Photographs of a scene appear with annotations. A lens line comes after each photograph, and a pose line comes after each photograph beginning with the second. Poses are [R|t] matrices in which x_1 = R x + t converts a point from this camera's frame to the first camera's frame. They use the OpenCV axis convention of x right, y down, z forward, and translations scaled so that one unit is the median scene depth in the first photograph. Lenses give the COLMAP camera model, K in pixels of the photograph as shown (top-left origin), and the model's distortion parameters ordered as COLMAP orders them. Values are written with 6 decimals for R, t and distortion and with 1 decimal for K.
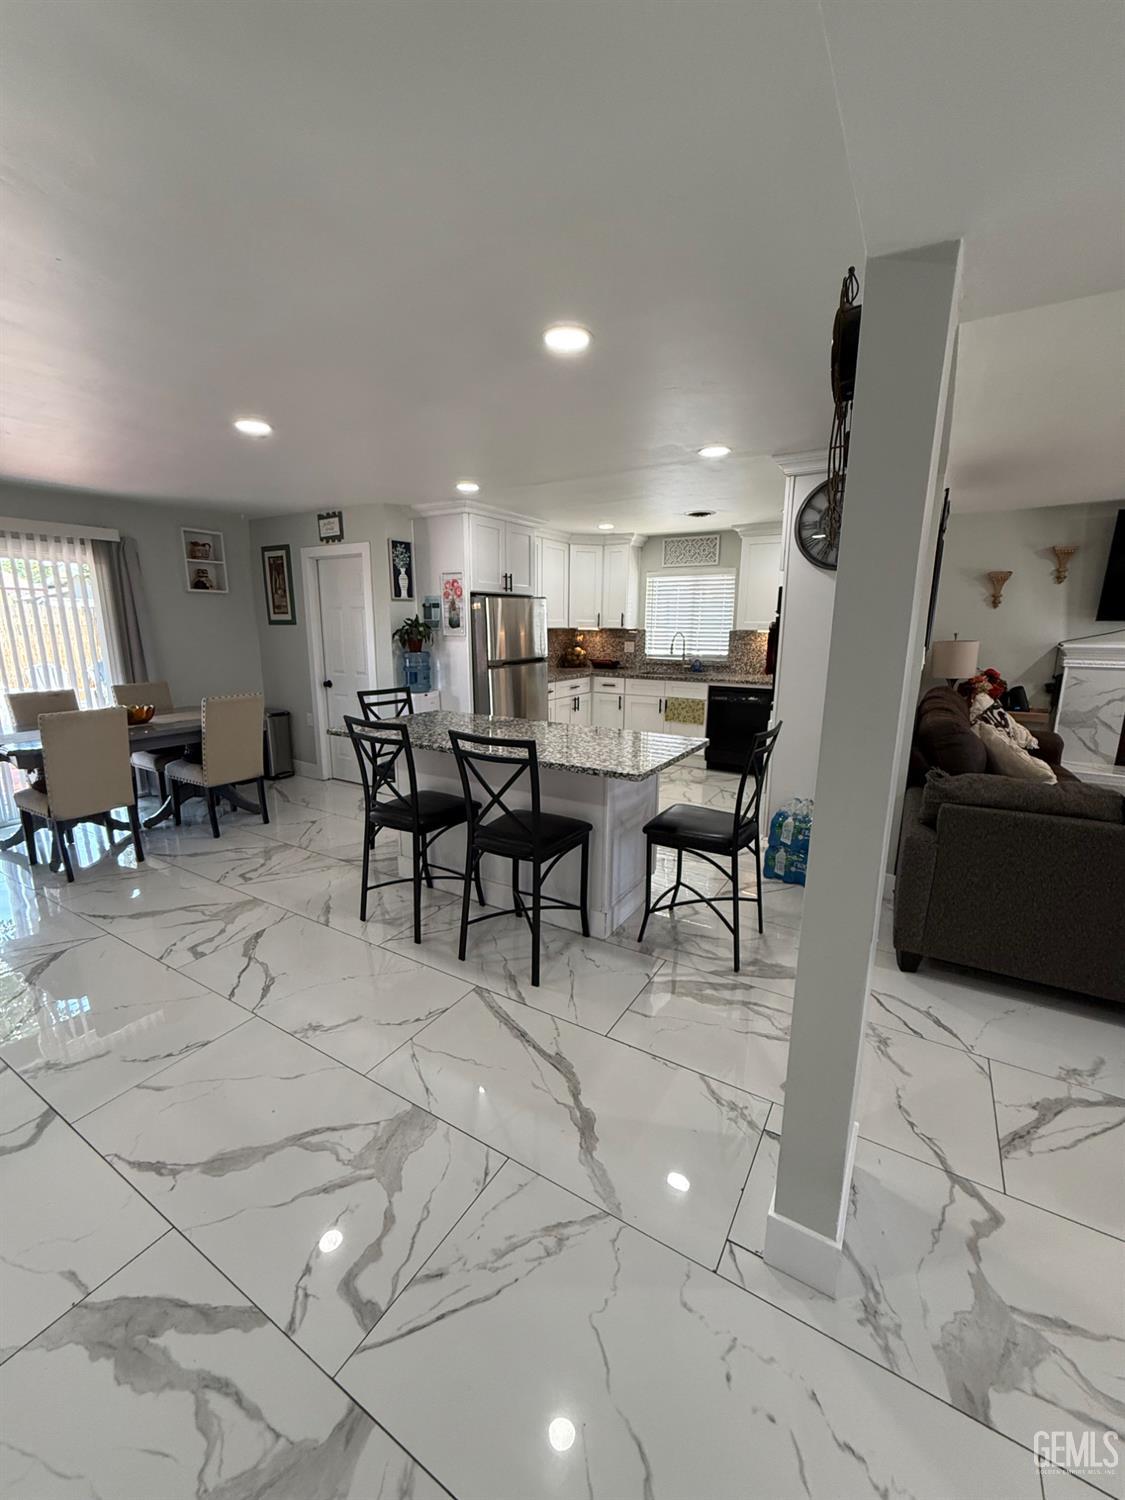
lens RADIAL K [[600.7, 0, 559.9], [0, 600.7, 747.5], [0, 0, 1]] dist [0.000676, 0.000214]
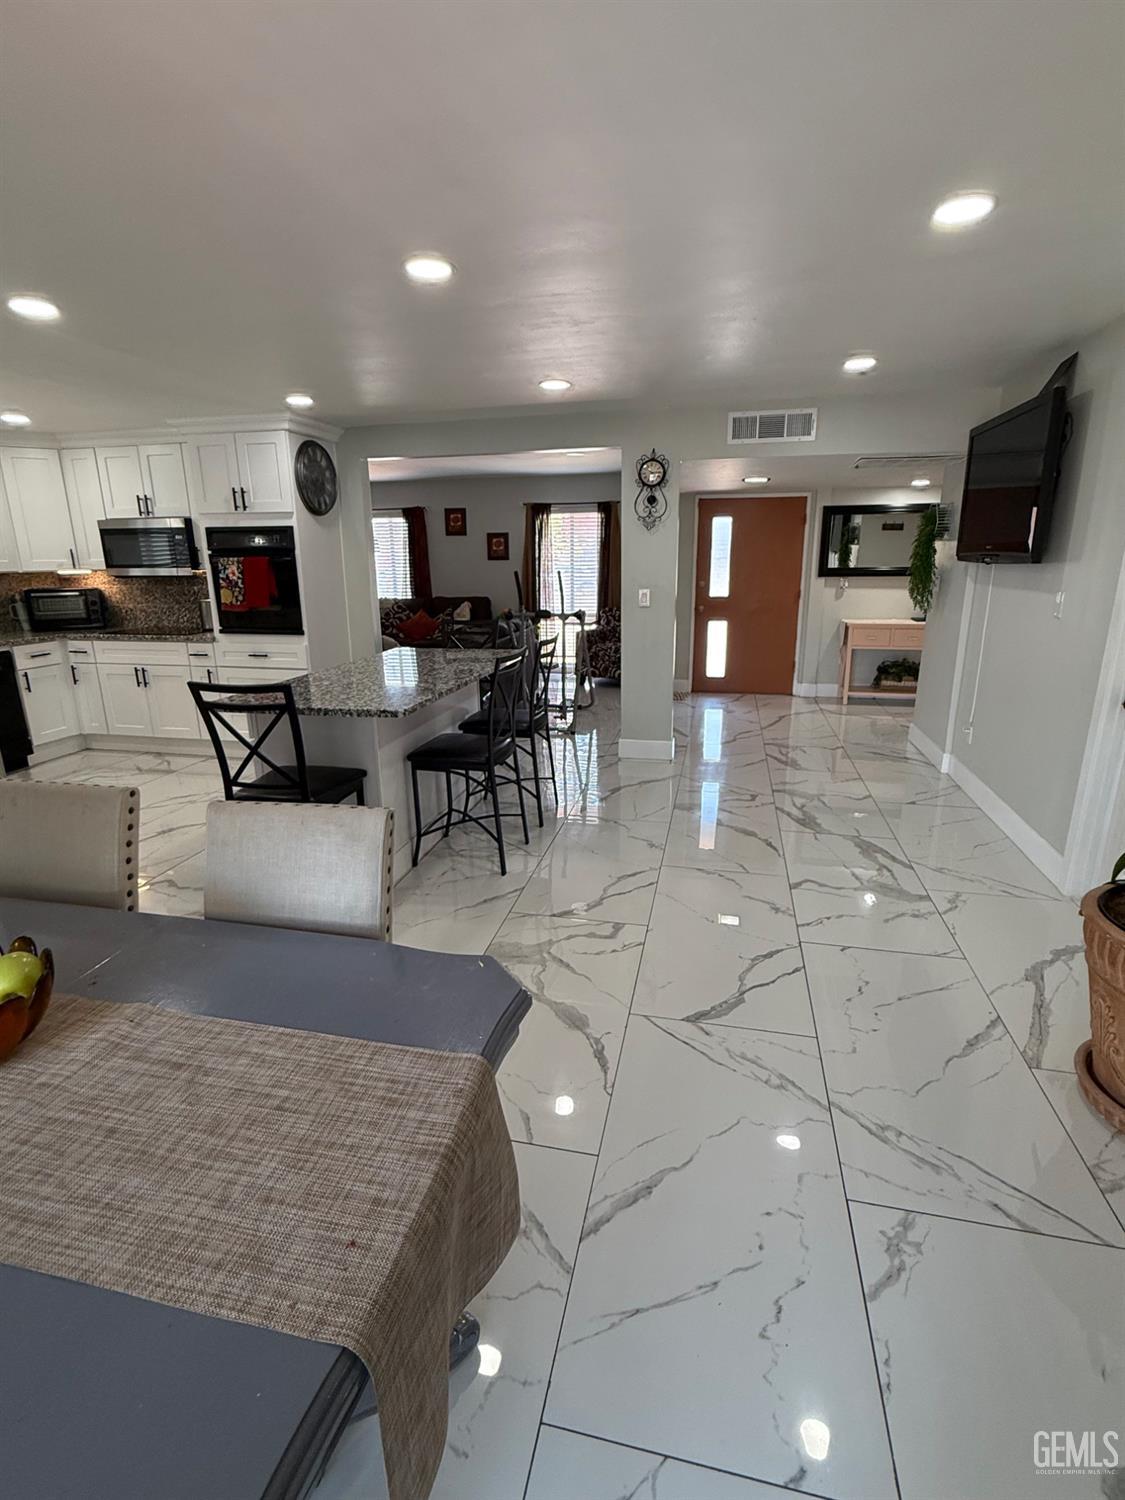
lens RADIAL K [[709.0, 0, 562.5], [0, 709.0, 750.0], [0, 0, 1]] dist [-0.002285, -0.000104]
pose [[-0.317051, -0.252854, 0.914080, -0.820564], [0.203665, 0.923168, 0.326010, -0.148261], [-0.926282, 0.289528, -0.241194, 0.694681]]
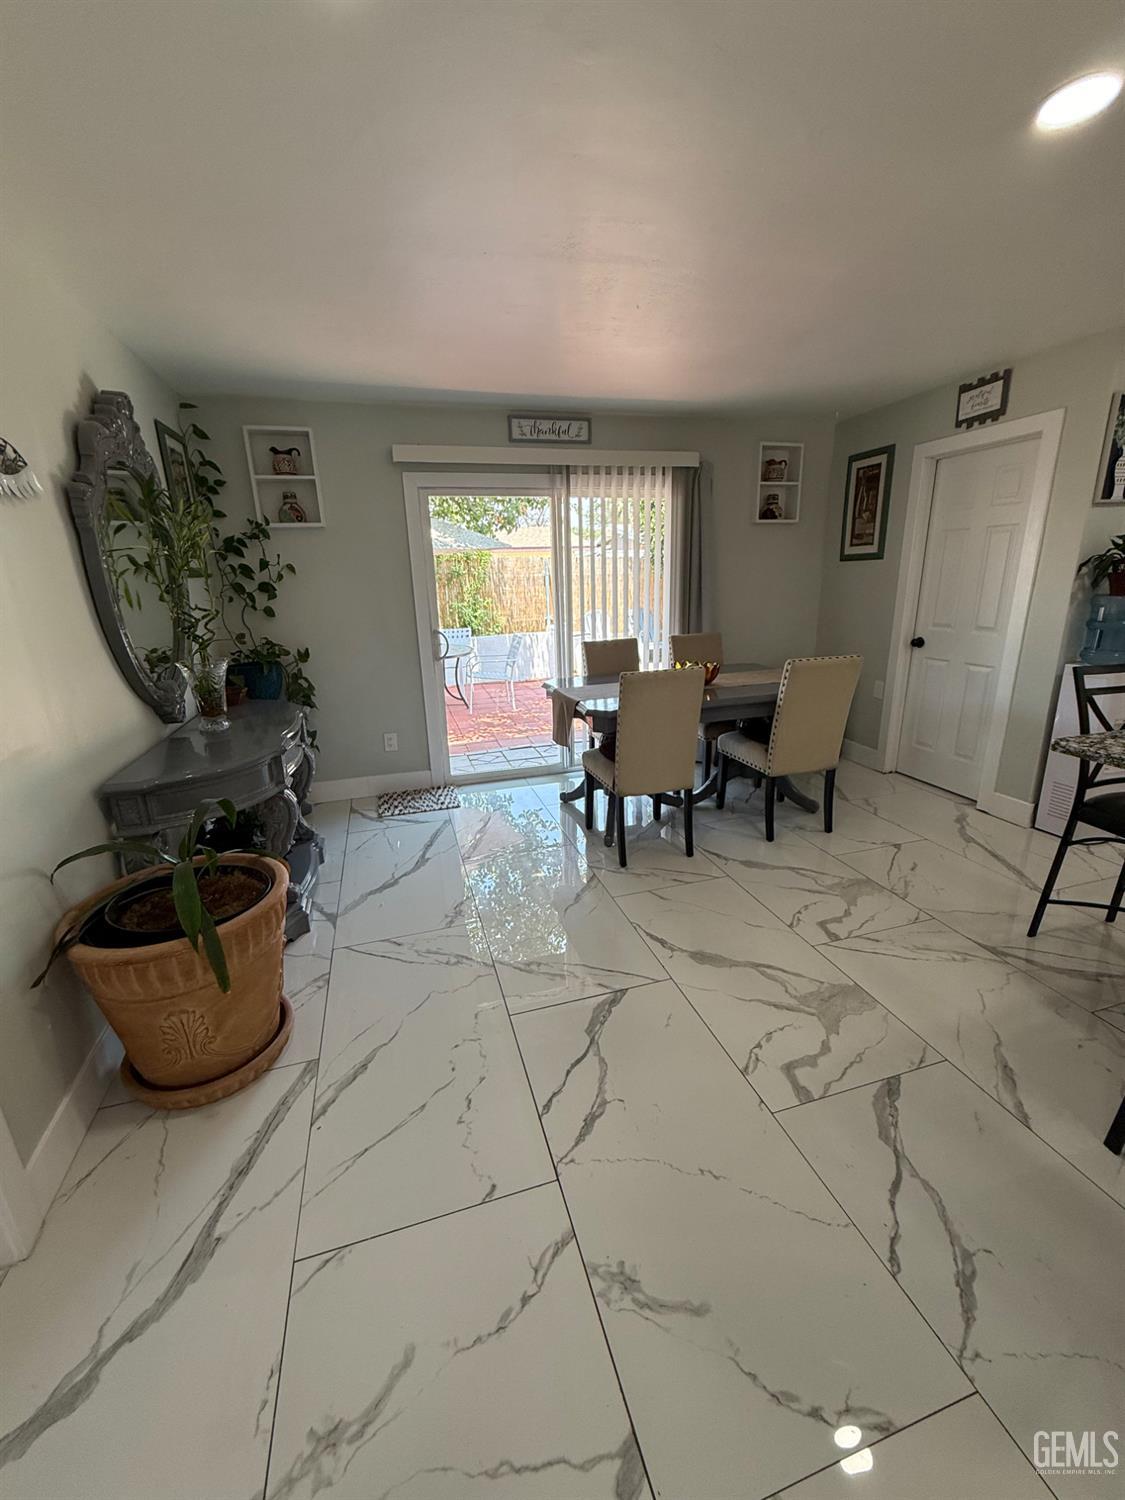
lens RADIAL K [[596.6, 0, 560.8], [0, 596.6, 747.7], [0, 0, 1]] dist [0.000758, -0.000954]
pose [[0.737741, 0.159724, -0.655916, -0.242270], [-0.103553, 0.986883, 0.123848, -0.029892], [0.667094, -0.023446, 0.744604, 0.214165]]
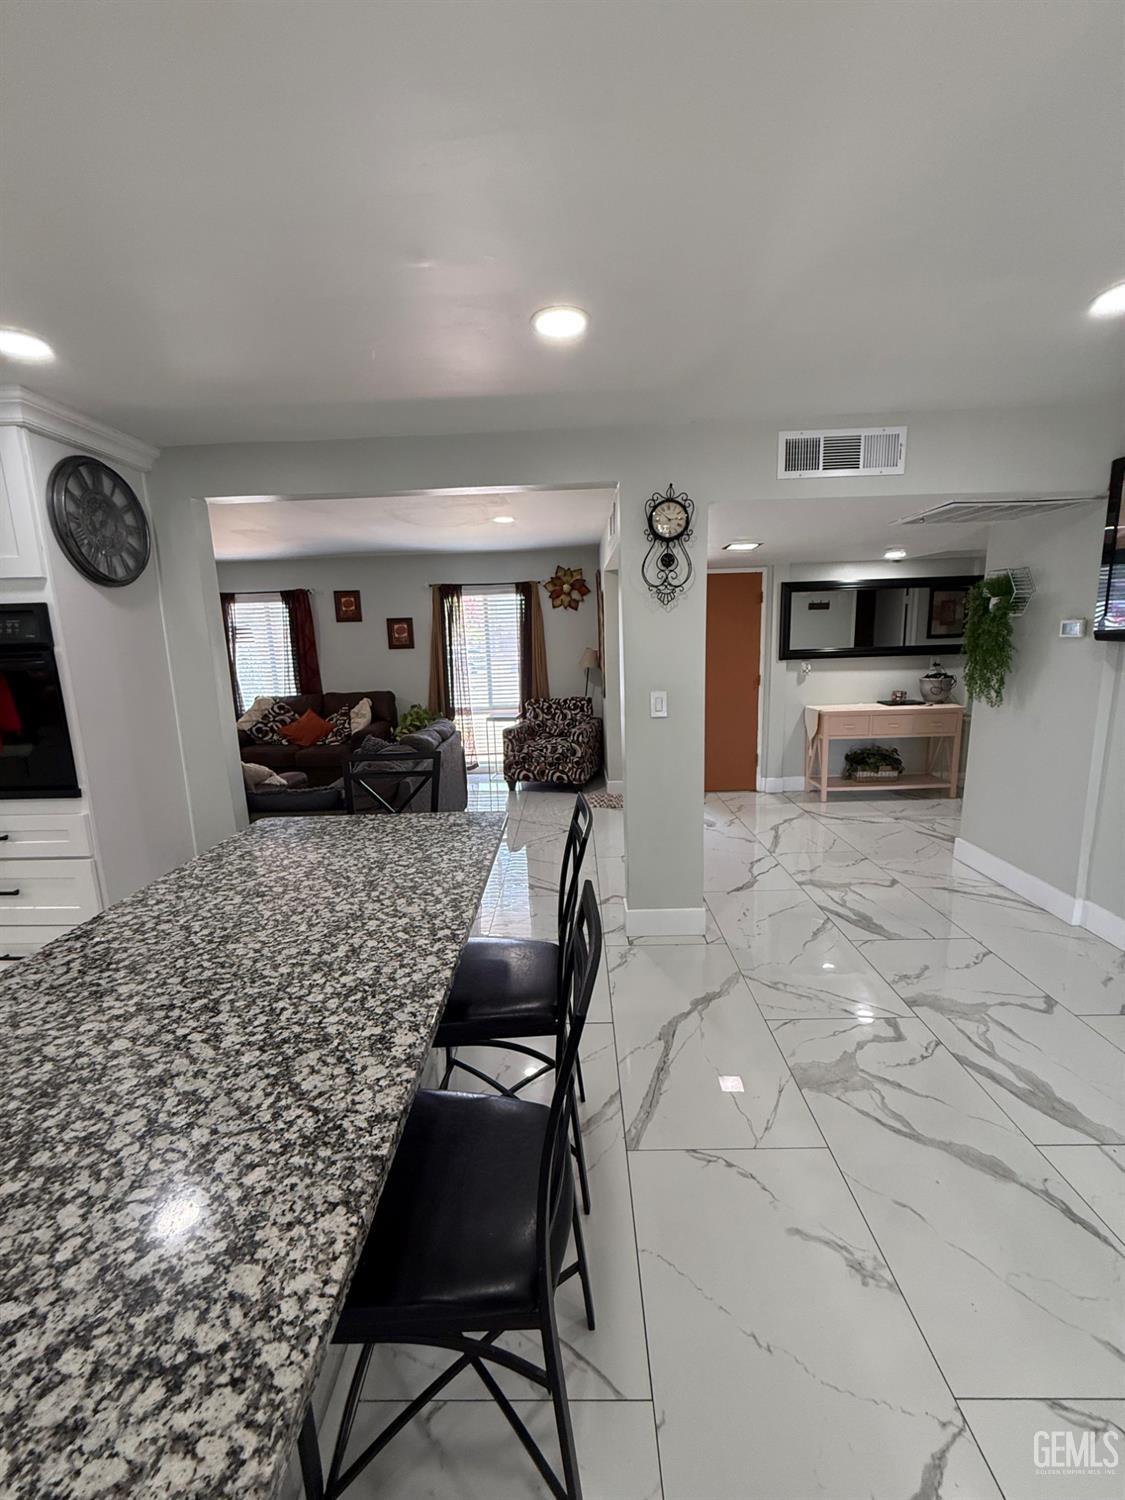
lens RADIAL K [[599.9, 0, 562.3], [0, 599.9, 745.3], [0, 0, 1]] dist [0.000877, 0.000014]
pose [[-0.502338, -0.144800, 0.852461, -0.324475], [0.205126, 0.937778, 0.280170, -0.137762], [-0.839988, 0.315602, -0.441379, 0.622368]]
